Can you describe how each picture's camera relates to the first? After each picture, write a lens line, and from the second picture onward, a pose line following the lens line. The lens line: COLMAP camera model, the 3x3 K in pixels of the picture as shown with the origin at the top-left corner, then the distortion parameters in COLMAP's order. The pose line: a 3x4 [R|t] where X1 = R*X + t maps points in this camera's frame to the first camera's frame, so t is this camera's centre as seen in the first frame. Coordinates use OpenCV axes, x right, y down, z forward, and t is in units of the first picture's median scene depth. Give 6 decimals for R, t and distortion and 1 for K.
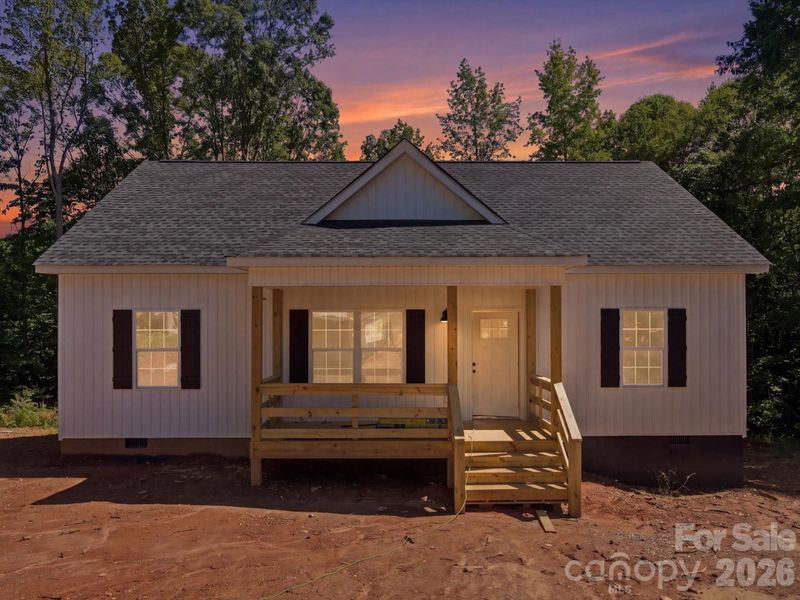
lens RADIAL K [[585.2, 0, 399.1], [0, 585.2, 314.9], [0, 0, 1]] dist [-0.012323, 0.008244]
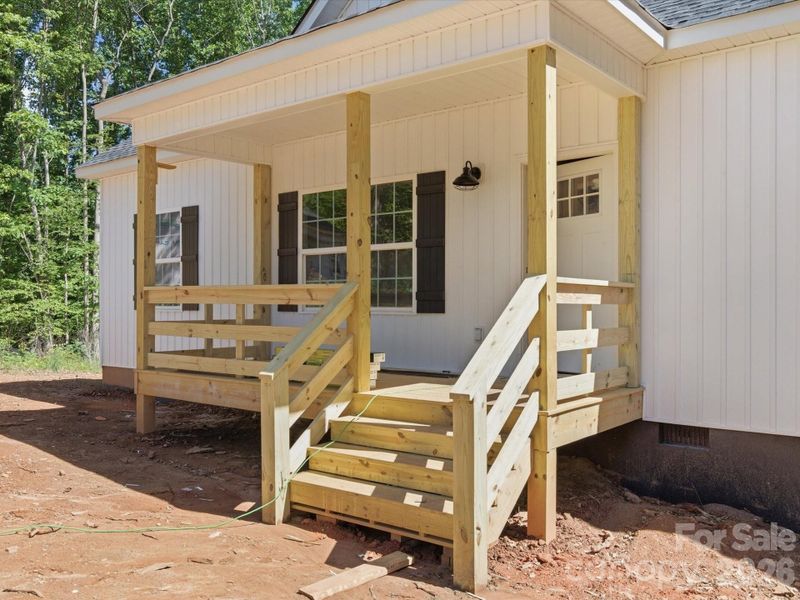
lens RADIAL K [[707.1, 0, 398.6], [0, 707.1, 305.8], [0, 0, 1]] dist [-0.005111, 0.014690]
pose [[0.777275, 0.003073, -0.629154, 0.505794], [0.005757, 0.999911, 0.011996, 0.129231], [0.629135, -0.012947, 0.777188, 0.528858]]
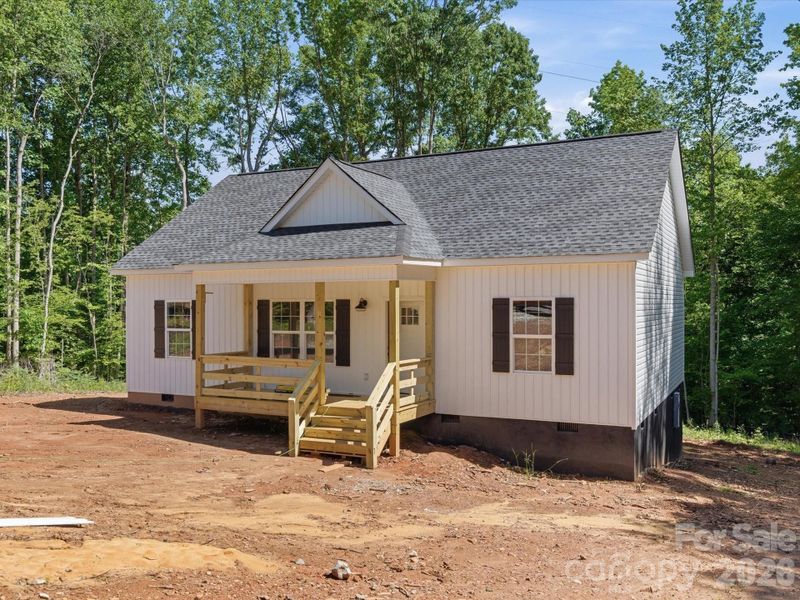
lens RADIAL K [[707.1, 0, 400.1], [0, 707.1, 307.4], [0, 0, 1]] dist [-0.005111, 0.014690]
pose [[0.890010, 0.001068, -0.455940, 0.921169], [0.004588, 0.999926, 0.011298, -0.010877], [0.455918, -0.012147, 0.889939, -0.263580]]
